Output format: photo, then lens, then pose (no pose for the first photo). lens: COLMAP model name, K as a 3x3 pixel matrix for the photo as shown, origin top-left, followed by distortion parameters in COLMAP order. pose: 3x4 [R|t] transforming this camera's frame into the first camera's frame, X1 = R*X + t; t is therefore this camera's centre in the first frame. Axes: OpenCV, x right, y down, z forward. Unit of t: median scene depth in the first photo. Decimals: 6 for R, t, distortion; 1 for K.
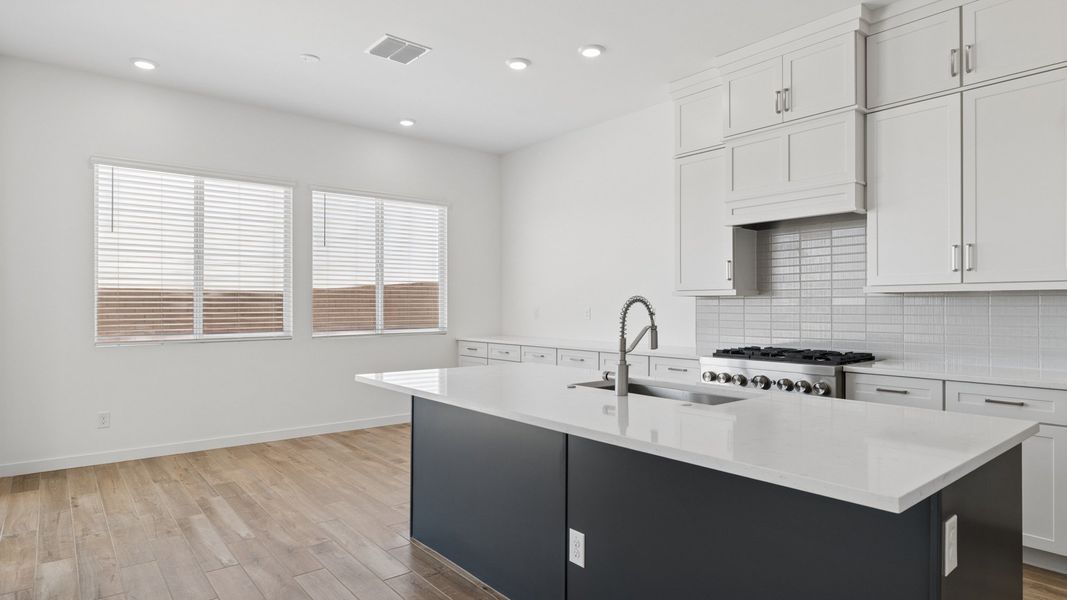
lens RADIAL K [[591.9, 0, 536.3], [0, 591.9, 303.0], [0, 0, 1]] dist [-0.000215, 0.000420]
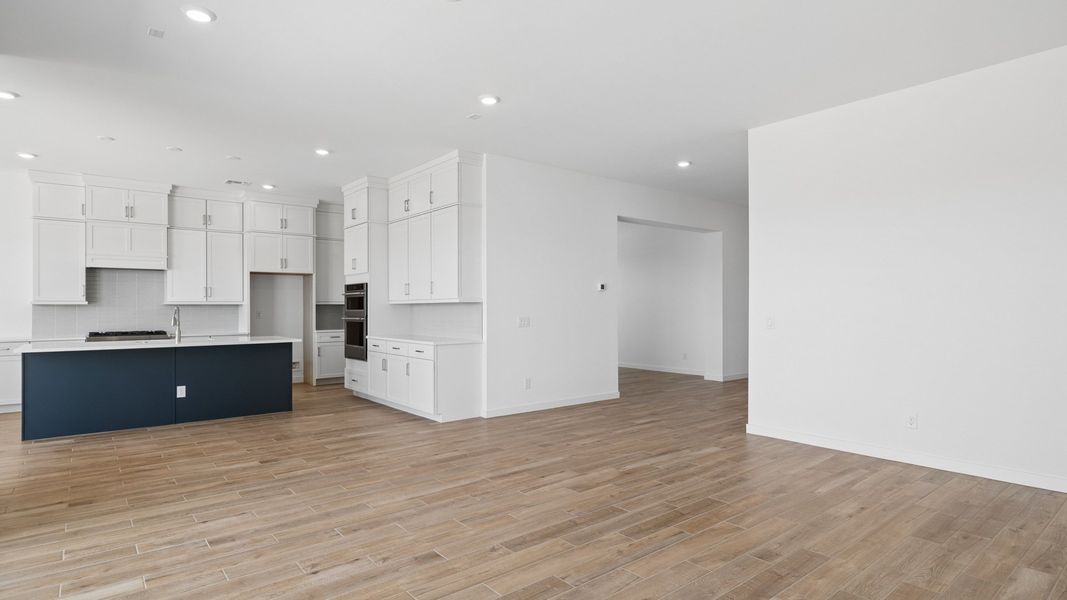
lens RADIAL K [[551.9, 0, 533.8], [0, 551.9, 306.1], [0, 0, 1]] dist [0.001113, 0.000213]
pose [[0.007164, 0.003575, 0.999968, -1.257841], [-0.001569, 0.999992, -0.003564, -0.003248], [-0.999973, -0.001544, 0.007169, -0.366221]]
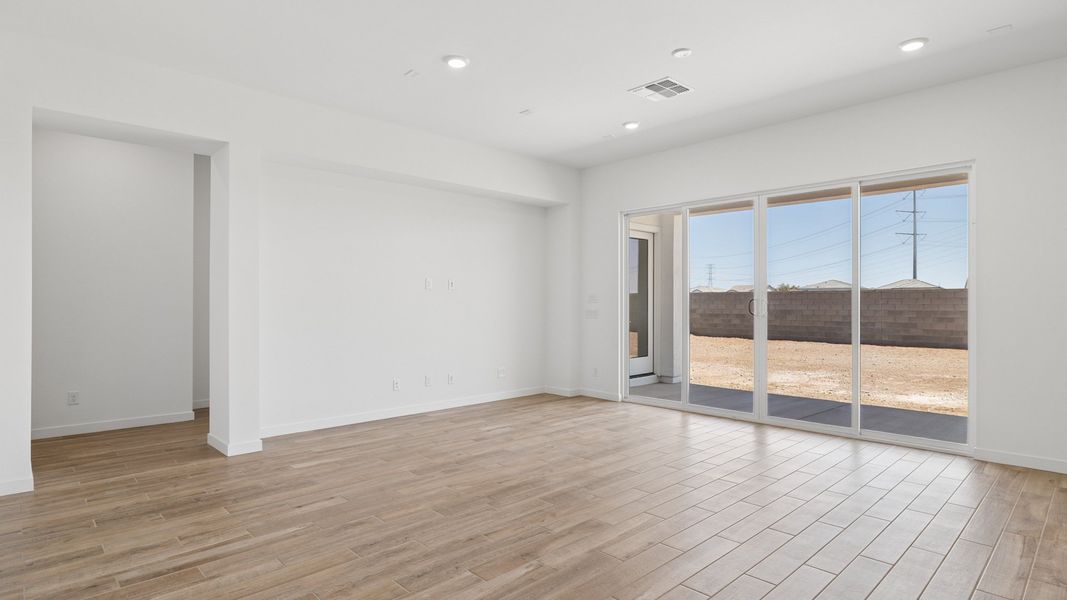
lens RADIAL K [[551.9, 0, 533.8], [0, 551.9, 306.1], [0, 0, 1]] dist [0.001113, 0.000213]
pose [[0.070129, 0.006566, -0.997516, 0.219250], [0.003322, 0.999971, 0.006816, -0.001910], [0.997532, -0.003792, 0.070106, -0.544806]]
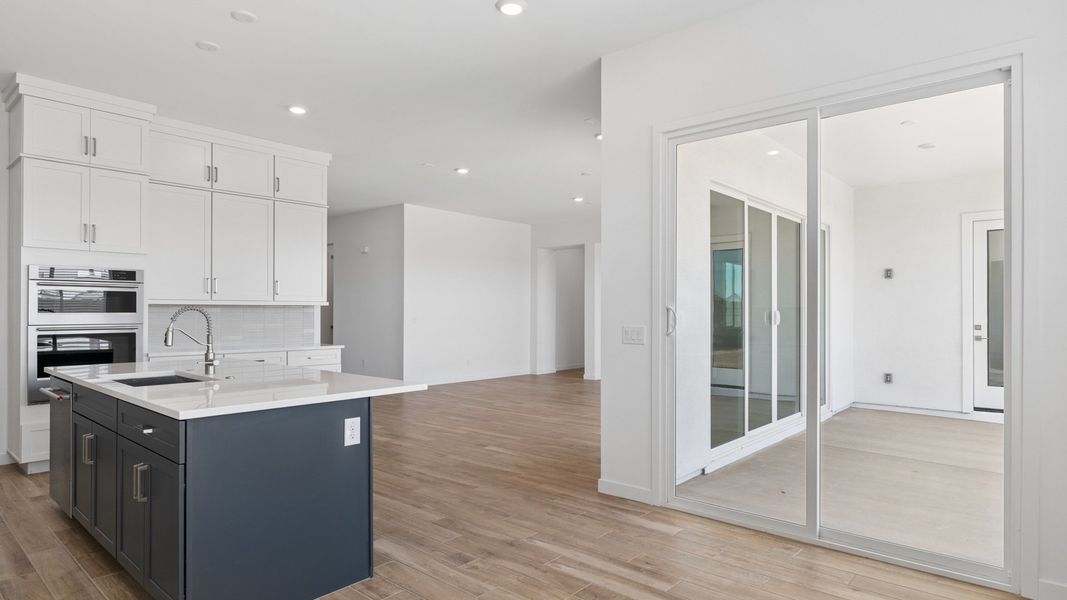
lens RADIAL K [[592.0, 0, 535.5], [0, 592.0, 306.5], [0, 0, 1]] dist [0.001535, -0.001334]
pose [[-0.987654, -0.003958, -0.156601, -0.211855], [-0.001933, 0.999913, -0.013085, 0.003024], [0.156639, -0.012621, -0.987575, 1.298249]]
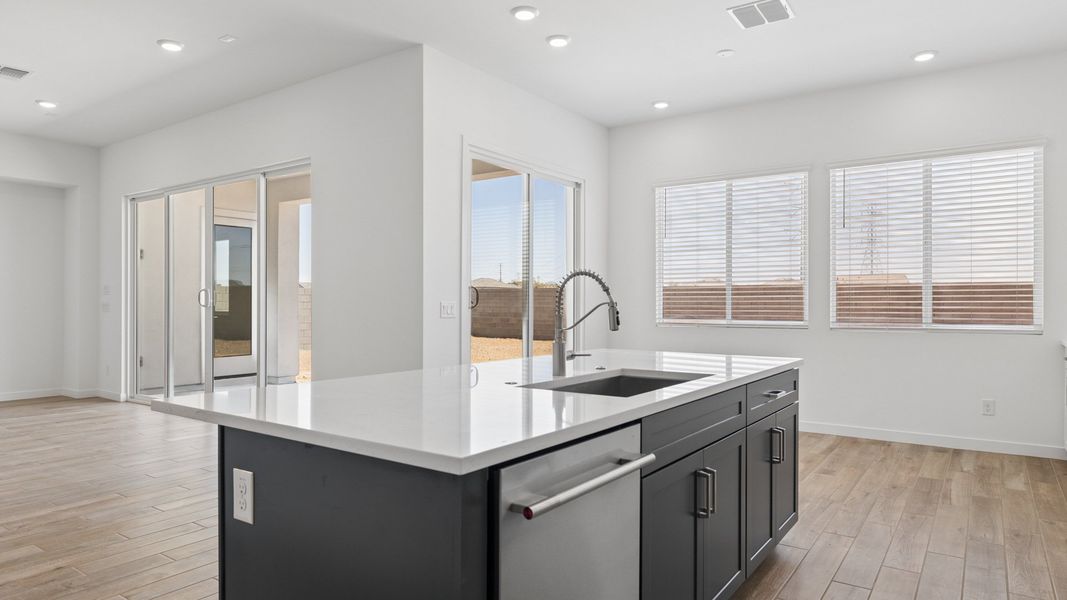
lens RADIAL K [[643.9, 0, 536.7], [0, 643.9, 300.6], [0, 0, 1]] dist [-0.000811, -0.001254]
pose [[0.267203, -0.002006, -0.963638, 0.565517], [0.001219, 0.999998, -0.001744, 0.019491], [0.963640, -0.000708, 0.267205, 0.350561]]
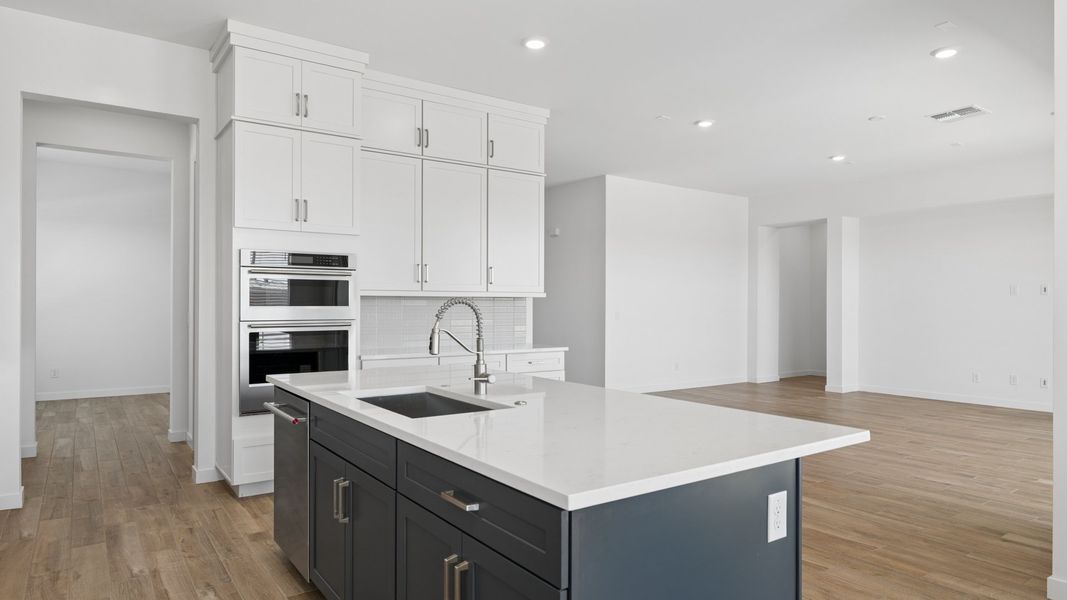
lens RADIAL K [[643.9, 0, 536.7], [0, 643.9, 300.6], [0, 0, 1]] dist [-0.000811, -0.001254]
pose [[-0.997438, -0.003888, 0.071435, -0.016194], [-0.004555, 0.999947, -0.009189, 0.000957], [-0.071396, -0.009491, -0.997403, 1.066481]]
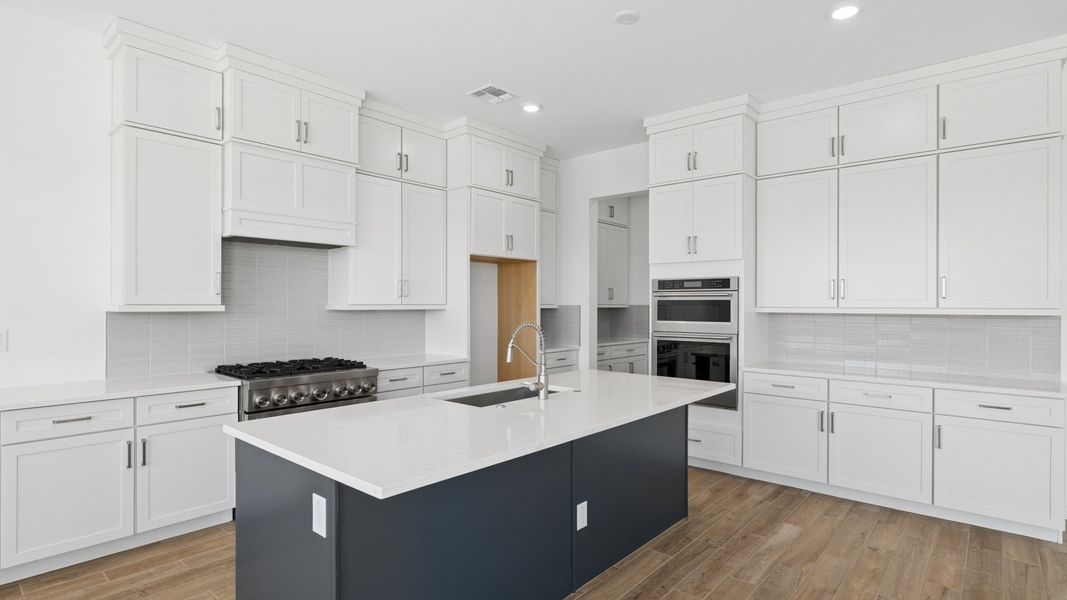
lens RADIAL K [[537.2, 0, 538.5], [0, 537.2, 303.3], [0, 0, 1]] dist [-0.002171, -0.000346]
pose [[-0.170412, 0.001028, 0.985372, -0.512196], [-0.008497, 0.999961, -0.002513, -0.025305], [-0.985336, -0.008801, -0.170397, 0.612002]]
